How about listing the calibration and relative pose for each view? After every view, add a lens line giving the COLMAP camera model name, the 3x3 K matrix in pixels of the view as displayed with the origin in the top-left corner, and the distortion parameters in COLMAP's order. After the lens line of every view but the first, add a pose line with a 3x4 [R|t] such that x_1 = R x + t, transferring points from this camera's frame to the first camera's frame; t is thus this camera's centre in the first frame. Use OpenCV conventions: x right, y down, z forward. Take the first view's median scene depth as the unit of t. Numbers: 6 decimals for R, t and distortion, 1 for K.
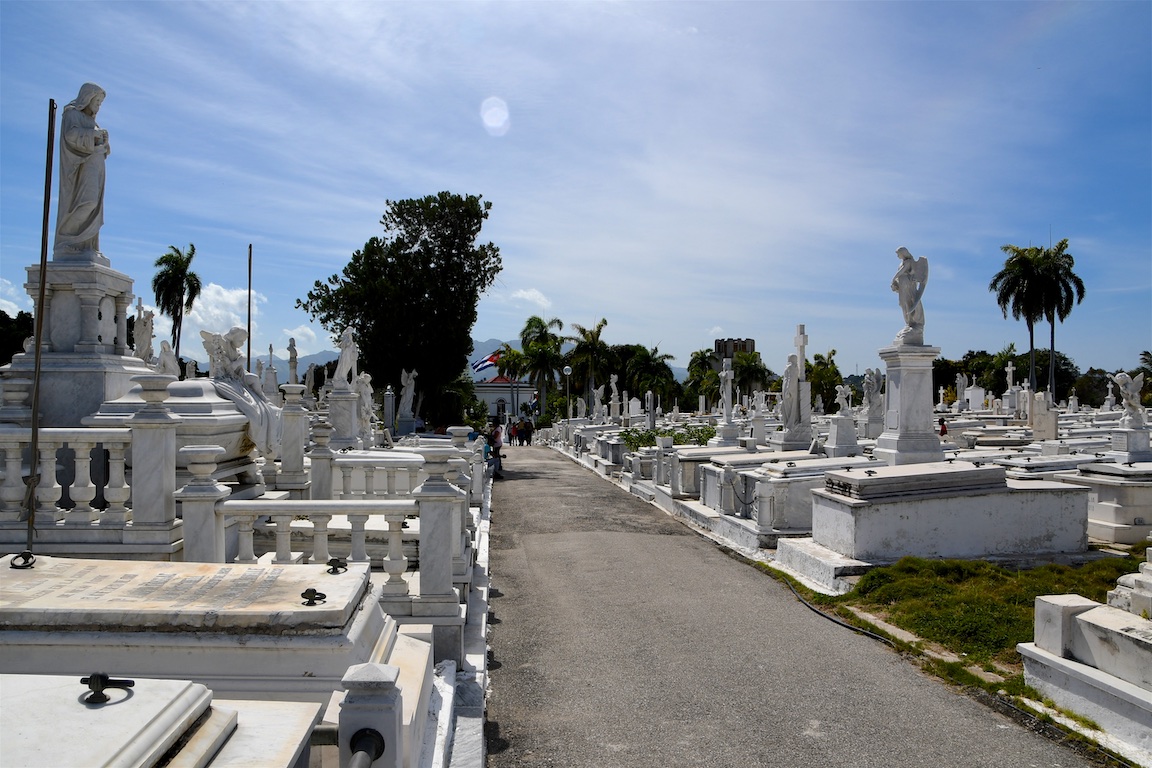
lens RADIAL K [[906.6, 0, 575.1], [0, 906.6, 418.0], [0, 0, 1]] dist [-0.143605, 0.150616]
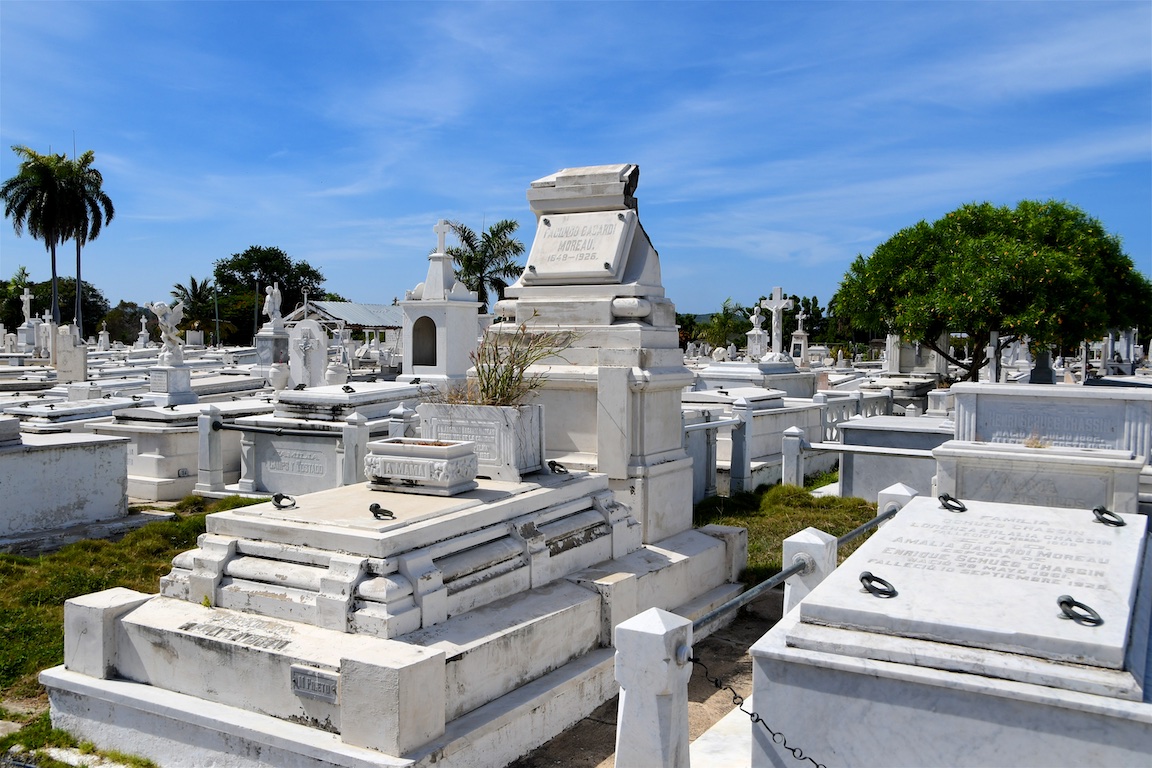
lens RADIAL K [[1041.0, 0, 576.0], [0, 1041.0, 384.0], [0, 0, 1]] dist [-0.084148, 0.185047]
pose [[0.585502, -0.027126, 0.810217, 0.051619], [0.006220, 0.999561, 0.028970, 0.003536], [-0.810647, -0.011923, 0.585414, 0.097268]]
